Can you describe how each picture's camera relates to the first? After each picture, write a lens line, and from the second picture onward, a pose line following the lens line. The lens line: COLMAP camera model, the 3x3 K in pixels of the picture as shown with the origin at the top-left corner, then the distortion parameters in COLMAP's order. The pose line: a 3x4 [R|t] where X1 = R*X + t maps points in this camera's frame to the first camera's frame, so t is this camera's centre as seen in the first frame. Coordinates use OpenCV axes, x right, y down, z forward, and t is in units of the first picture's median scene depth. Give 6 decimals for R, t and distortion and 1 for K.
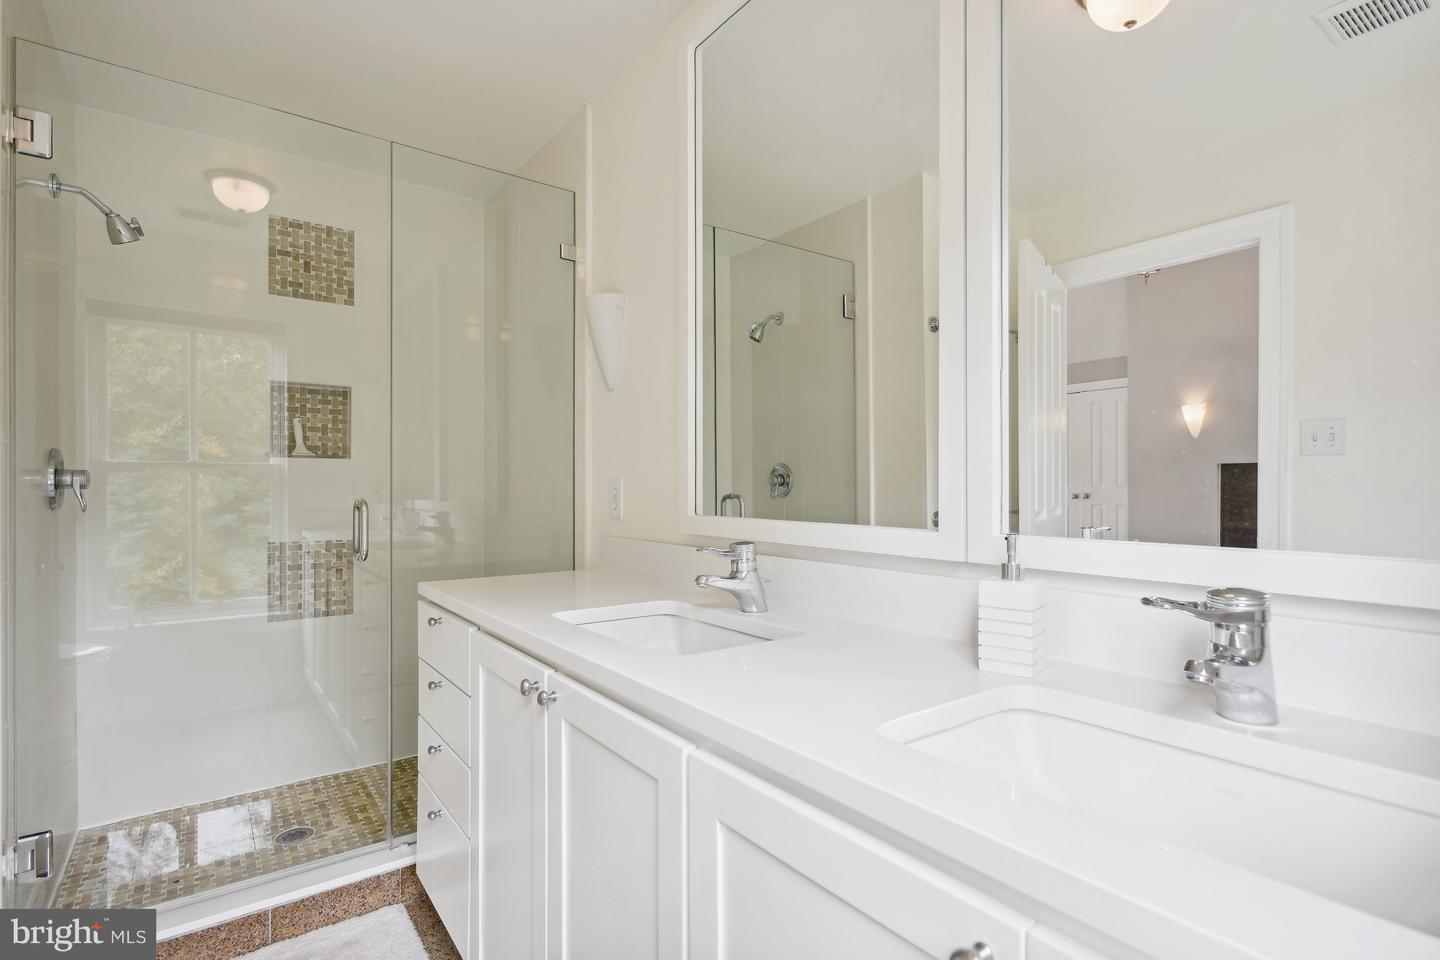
lens RADIAL K [[686.7, 0, 704.7], [0, 686.7, 488.6], [0, 0, 1]] dist [-0.017102, 0.009817]
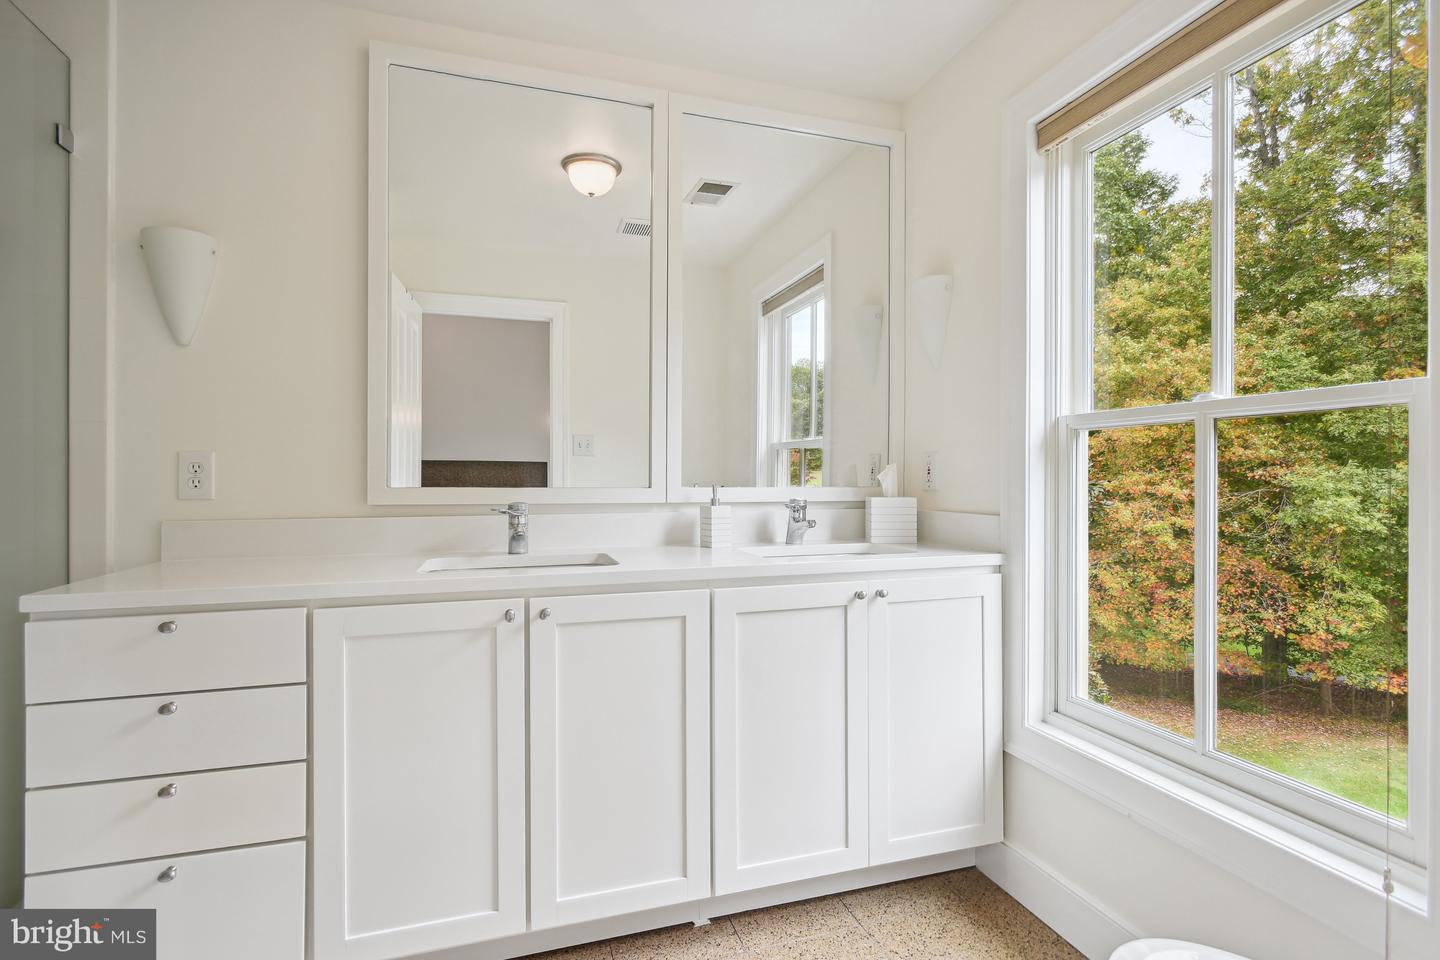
lens RADIAL K [[713.5, 0, 720.0], [0, 713.5, 480.0], [0, 0, 1]] dist [-0.015985, -0.000043]
pose [[0.311011, 0.001679, 0.950405, -0.688628], [0.004297, 0.999986, -0.003173, 0.022717], [-0.950397, 0.005070, 0.310999, 0.112466]]
